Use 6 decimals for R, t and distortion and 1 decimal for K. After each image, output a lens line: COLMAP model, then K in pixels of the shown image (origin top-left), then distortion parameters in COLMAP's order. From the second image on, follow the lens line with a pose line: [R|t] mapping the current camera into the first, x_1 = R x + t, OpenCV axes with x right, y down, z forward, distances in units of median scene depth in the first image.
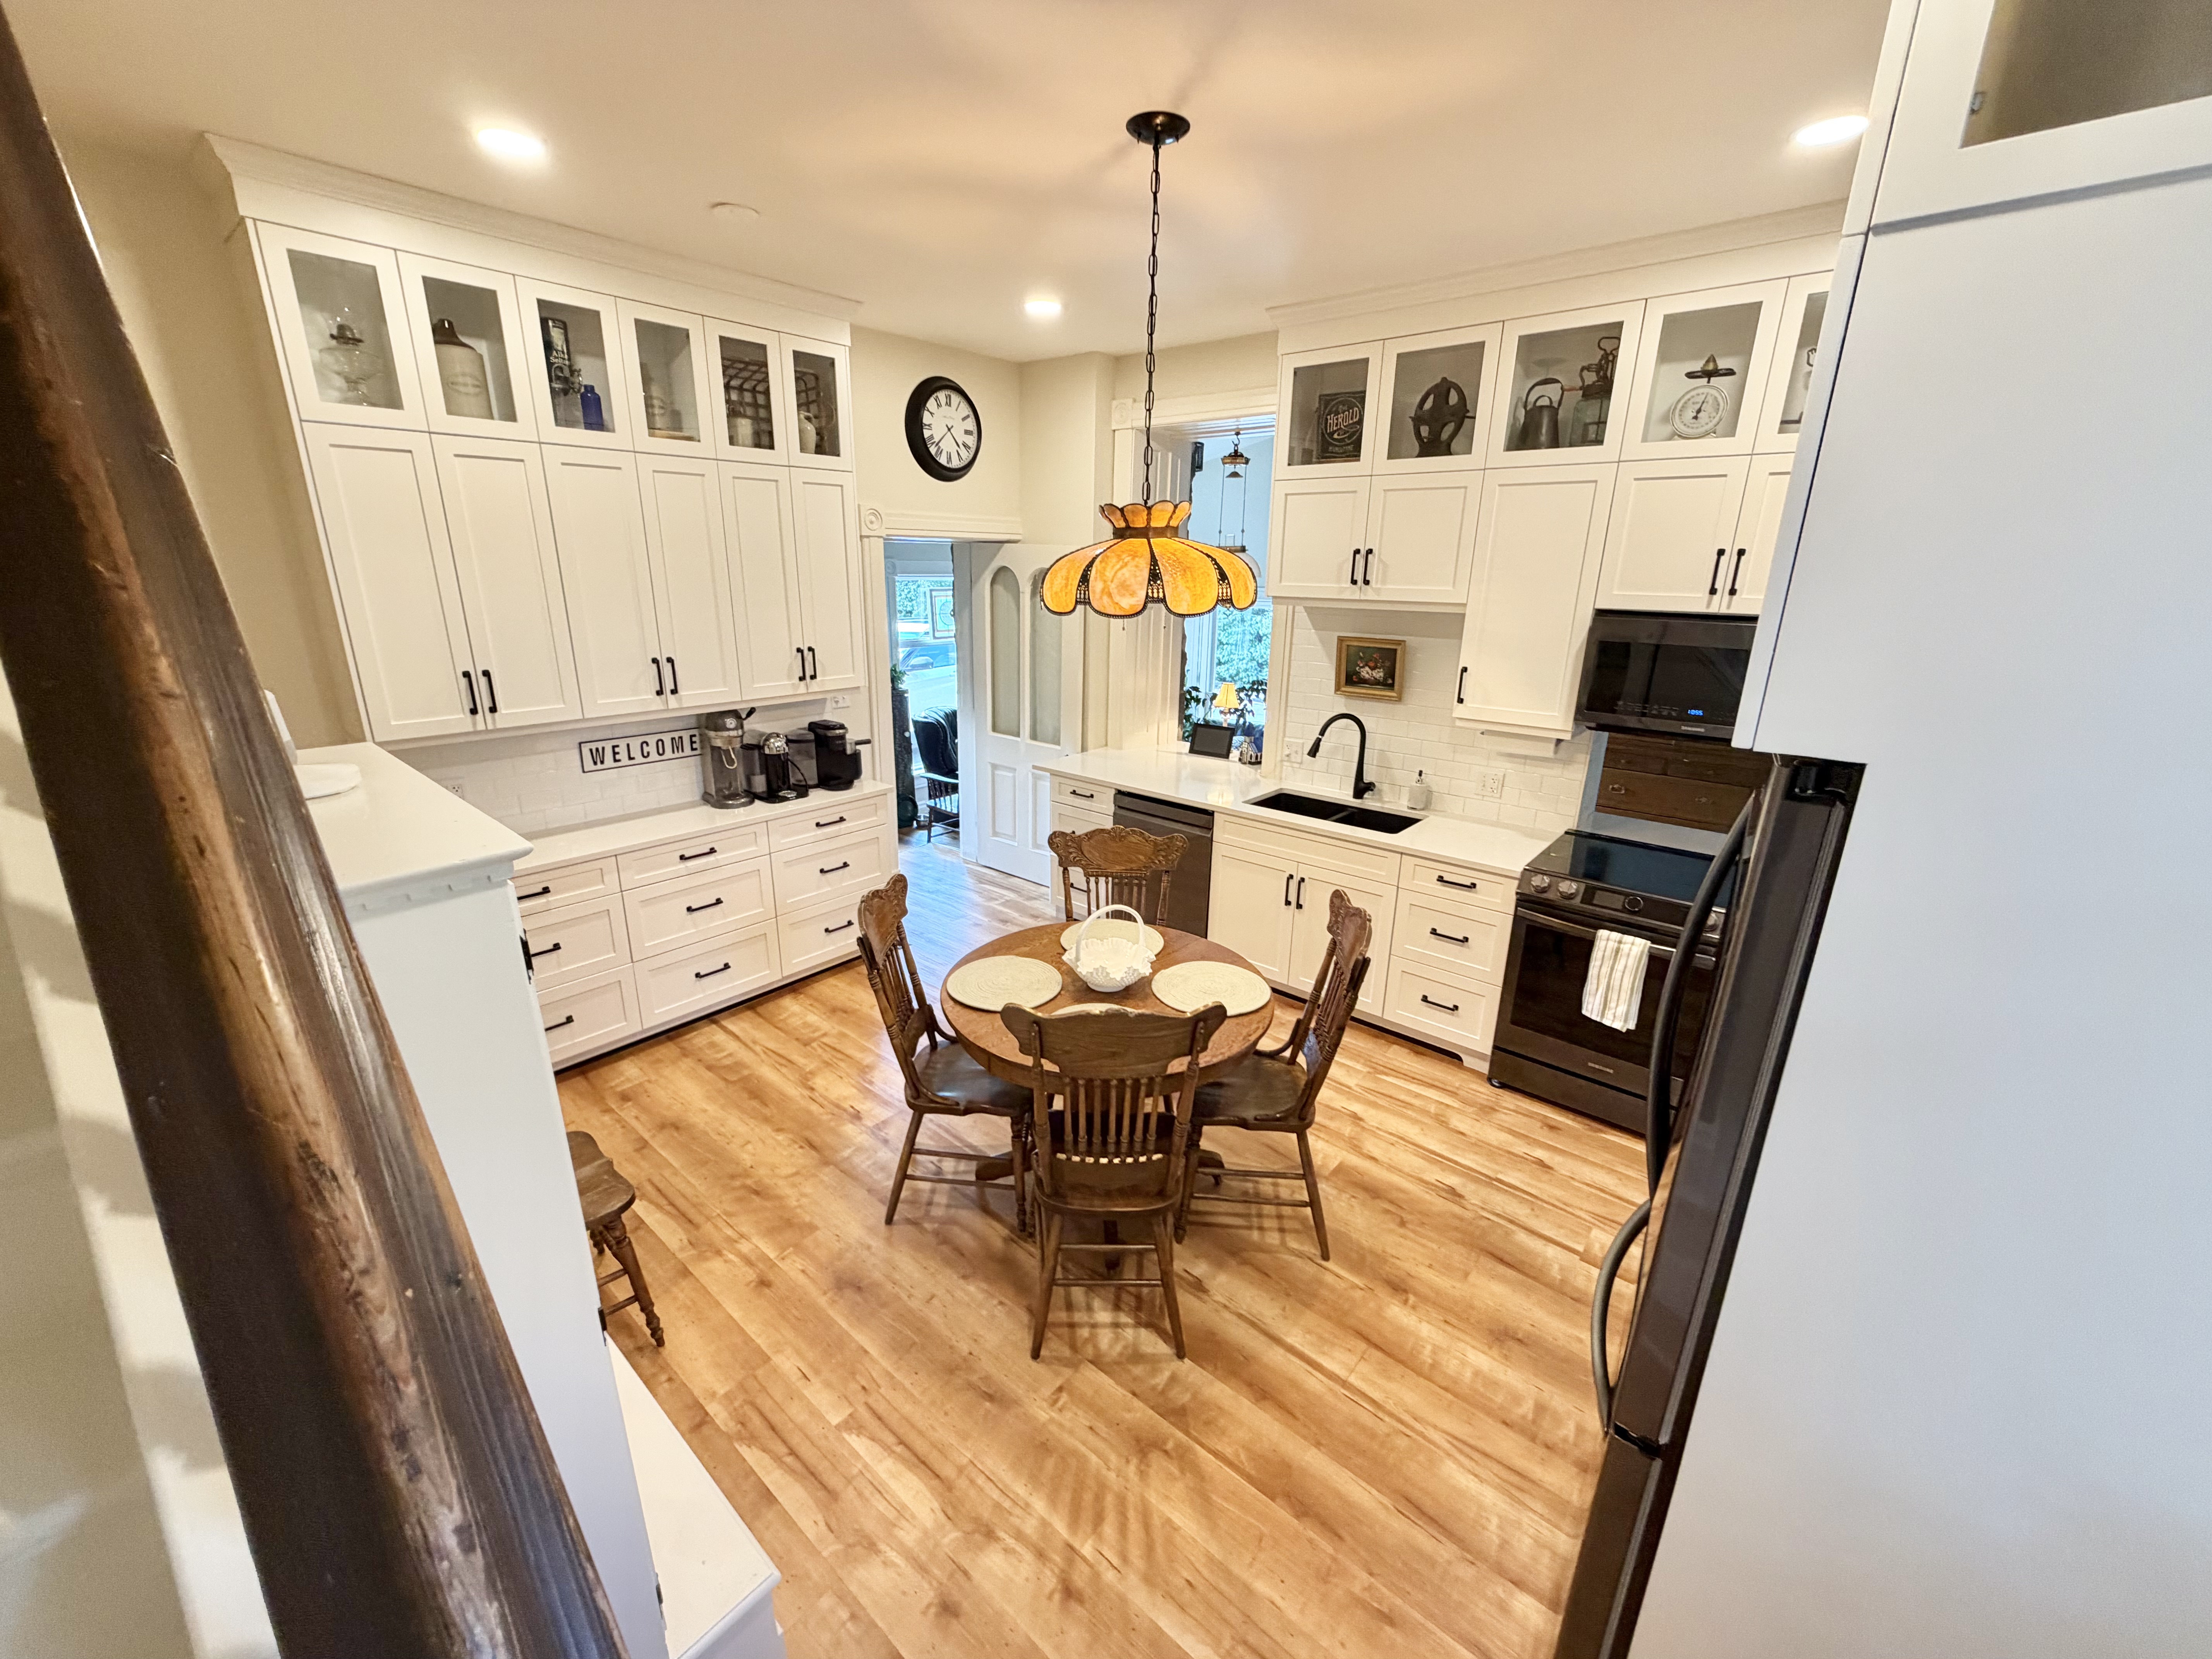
lens RADIAL K [[890.2, 0, 1106.3], [0, 890.2, 827.6], [0, 0, 1]] dist [0.000175, 0.000114]
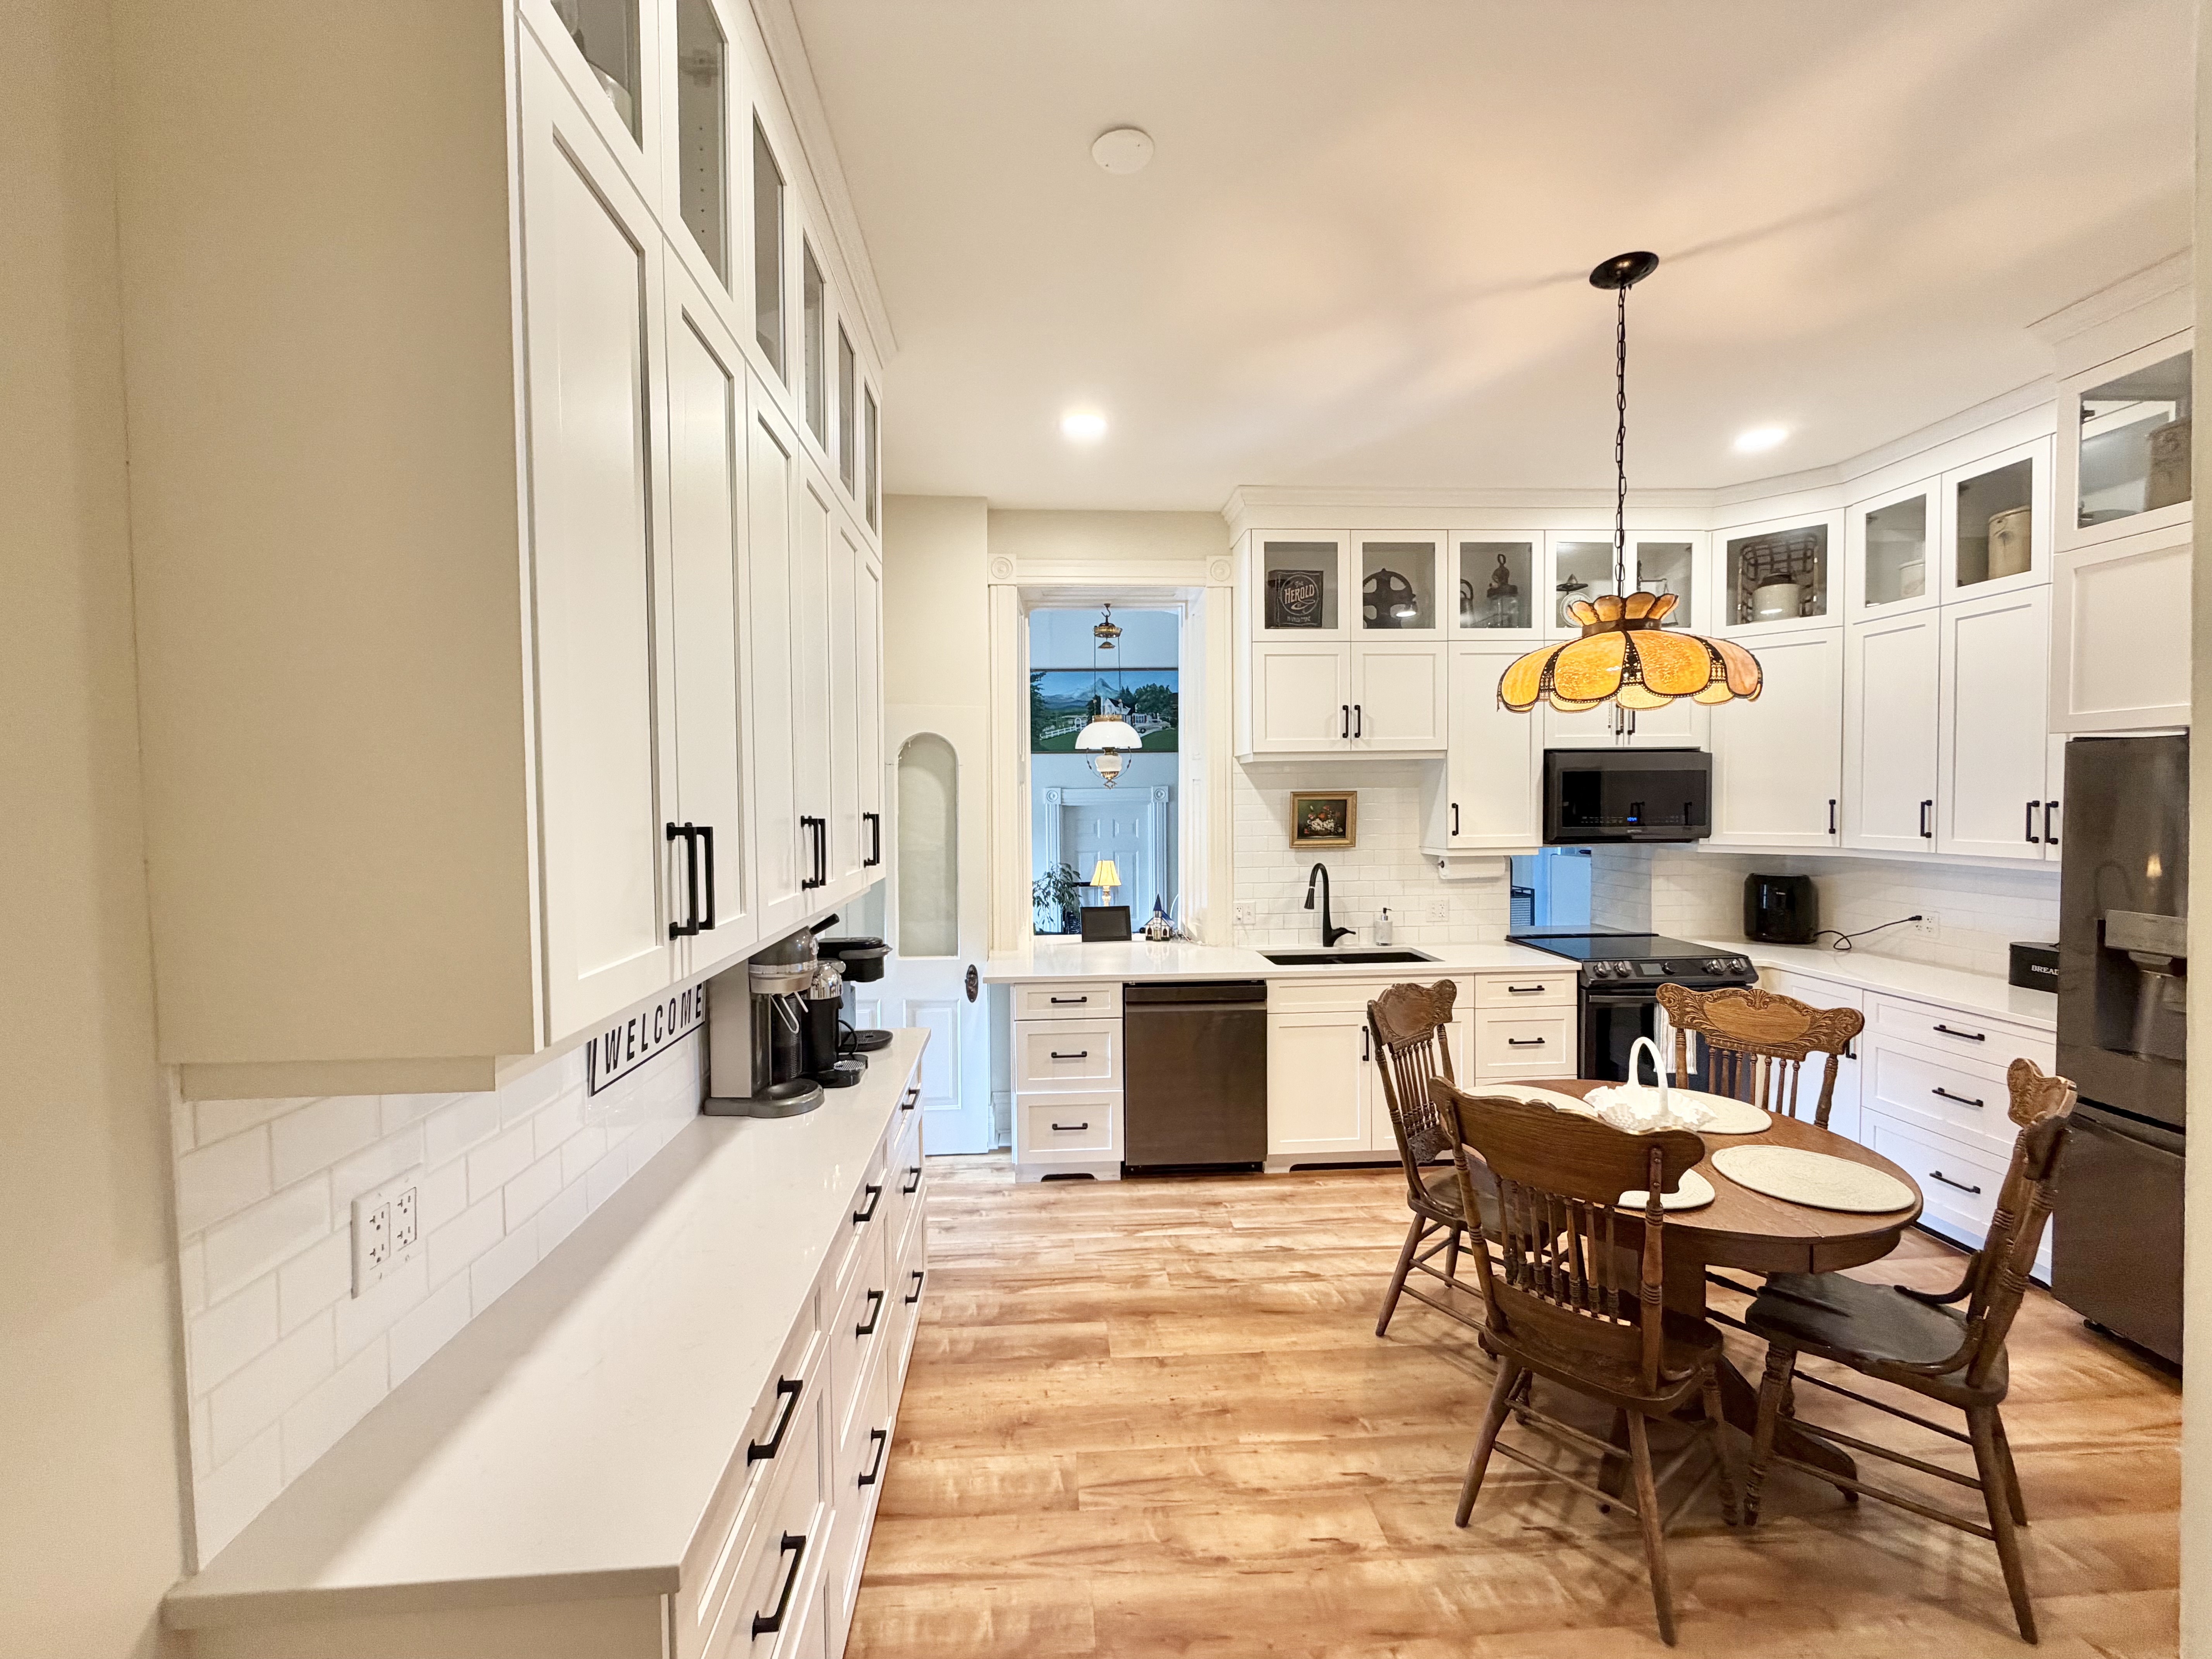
lens RADIAL K [[882.0, 0, 1095.8], [0, 882.0, 826.3], [0, 0, 1]] dist [-0.000914, -0.000073]
pose [[0.718202, -0.040921, 0.694631, -0.689336], [0.222001, 0.959575, -0.173005, -0.057433], [-0.659471, 0.278461, 0.698253, 0.508252]]
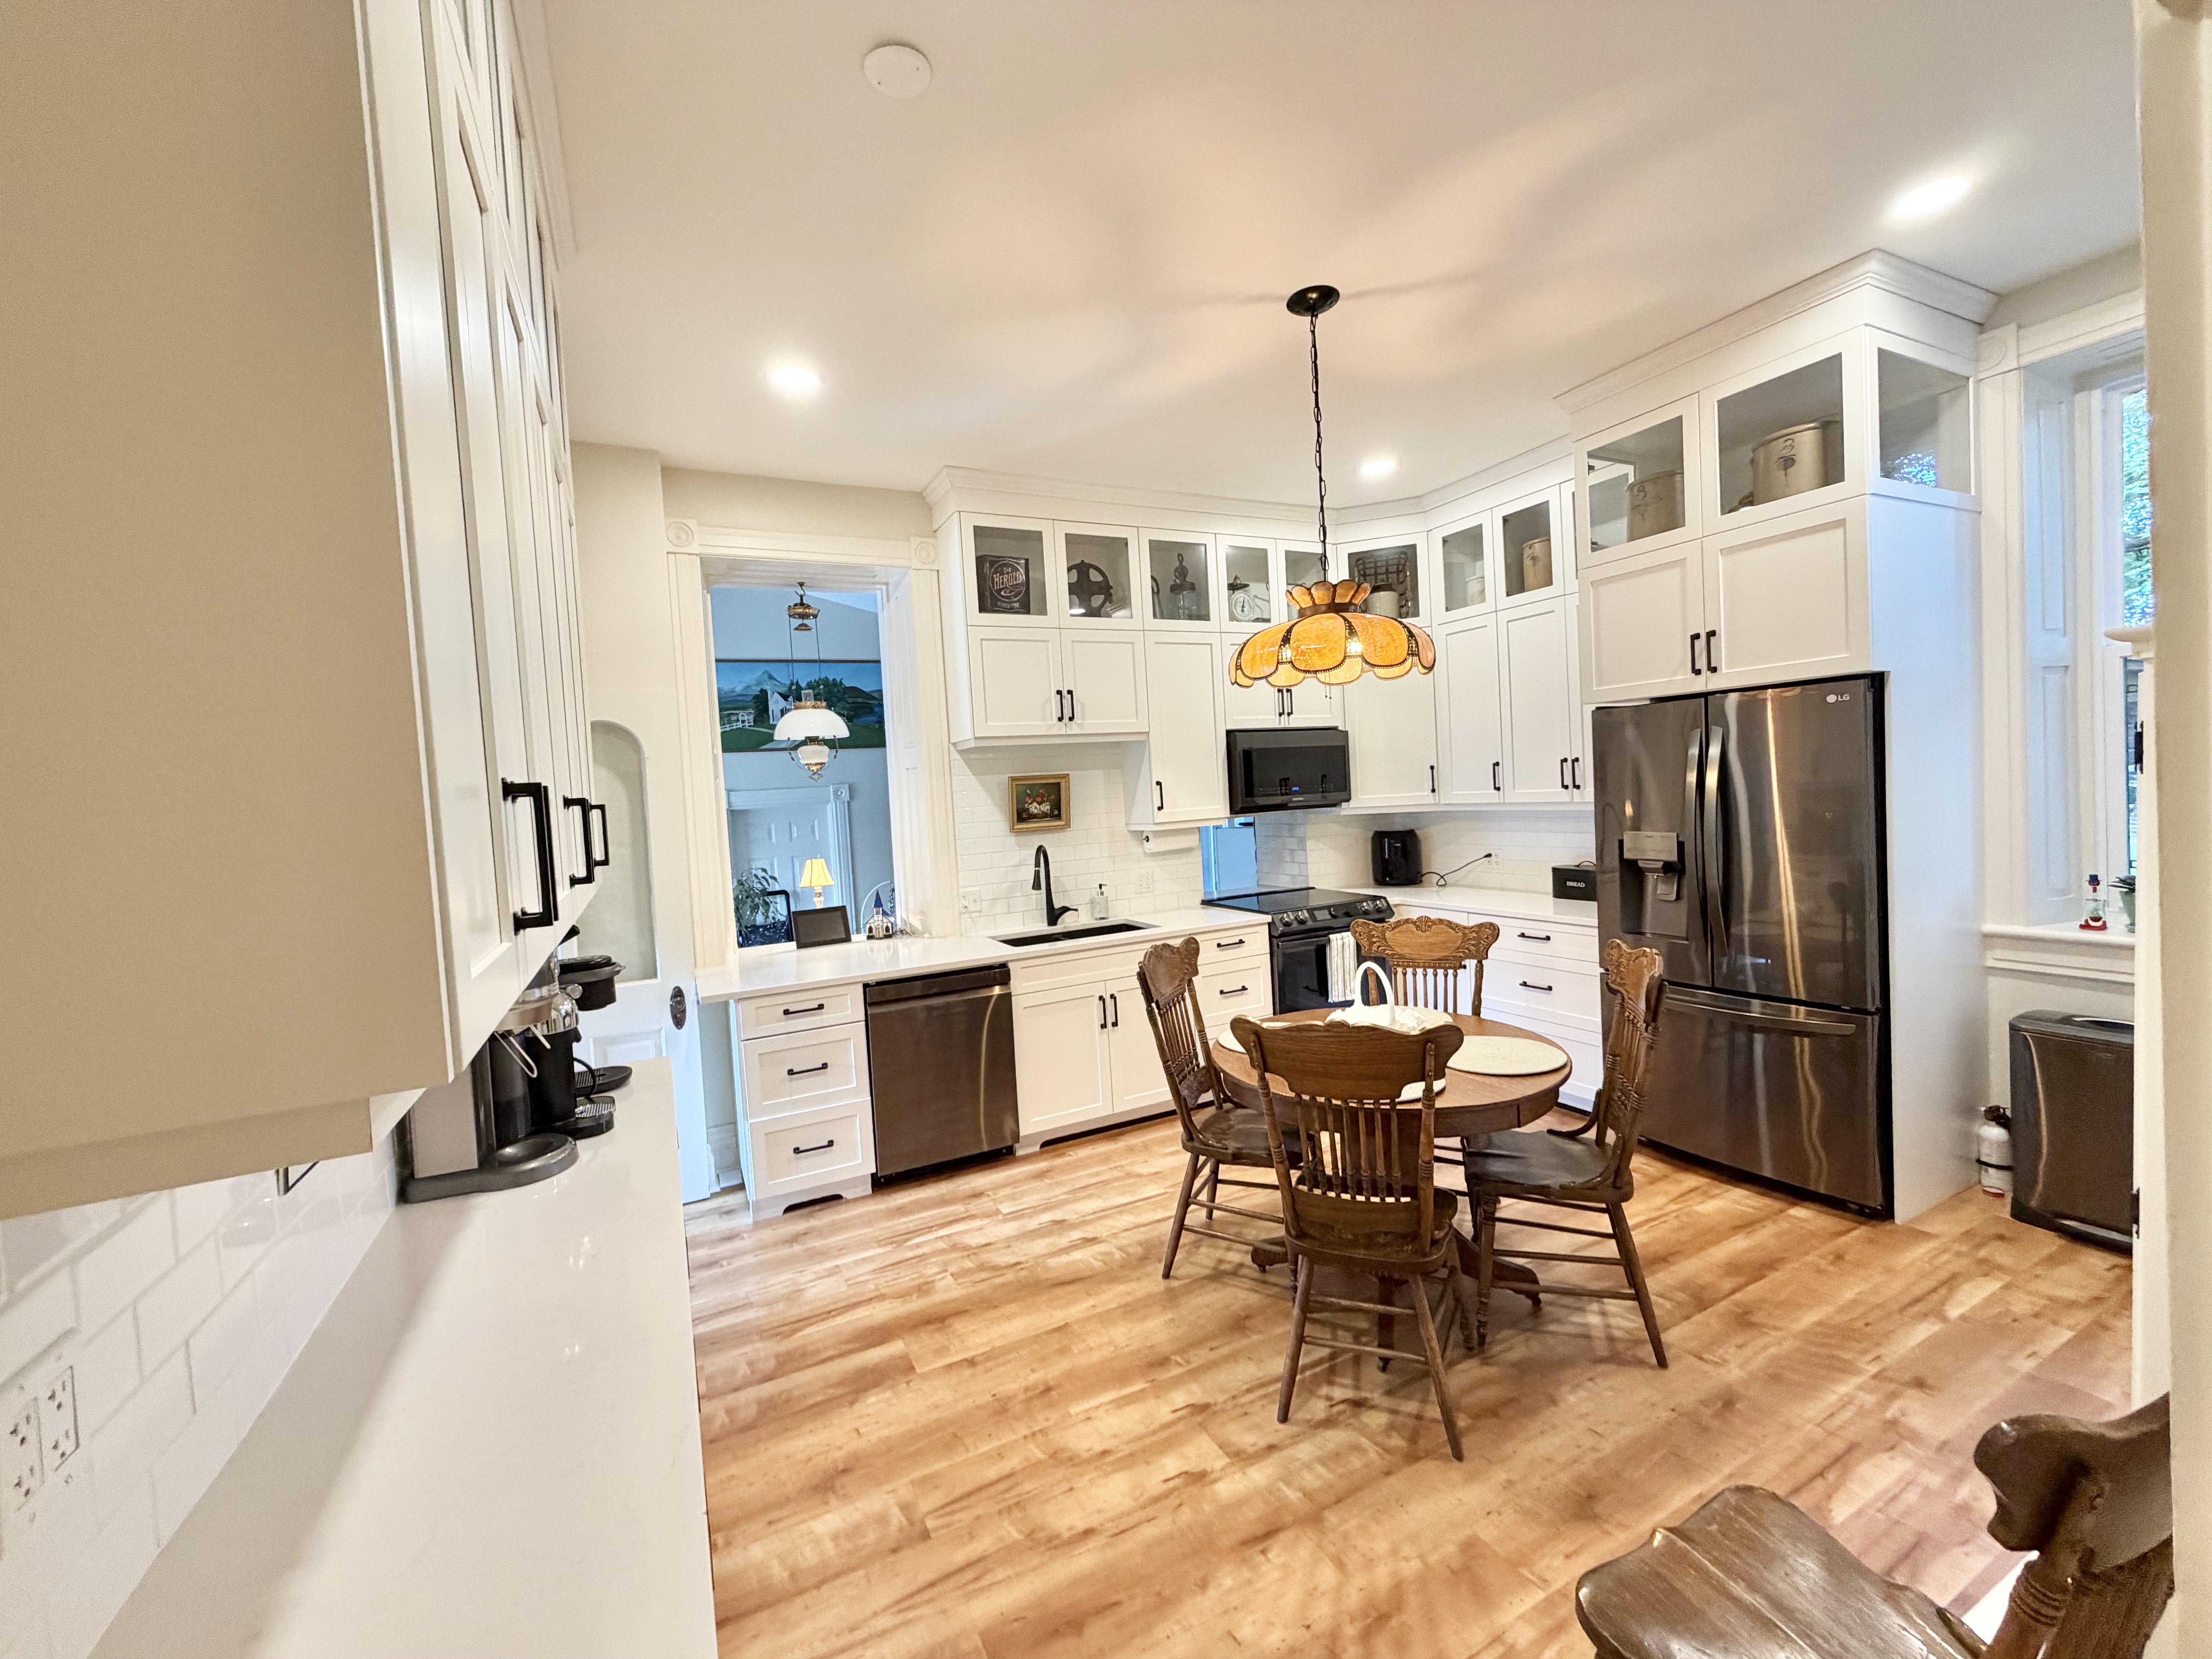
lens RADIAL K [[882.0, 0, 1095.8], [0, 882.0, 826.3], [0, 0, 1]] dist [-0.000914, -0.000073]
pose [[0.389633, -0.071515, 0.918189, -0.731271], [0.328620, 0.942149, -0.066068, -0.067149], [-0.860346, 0.327477, 0.390594, 0.600681]]
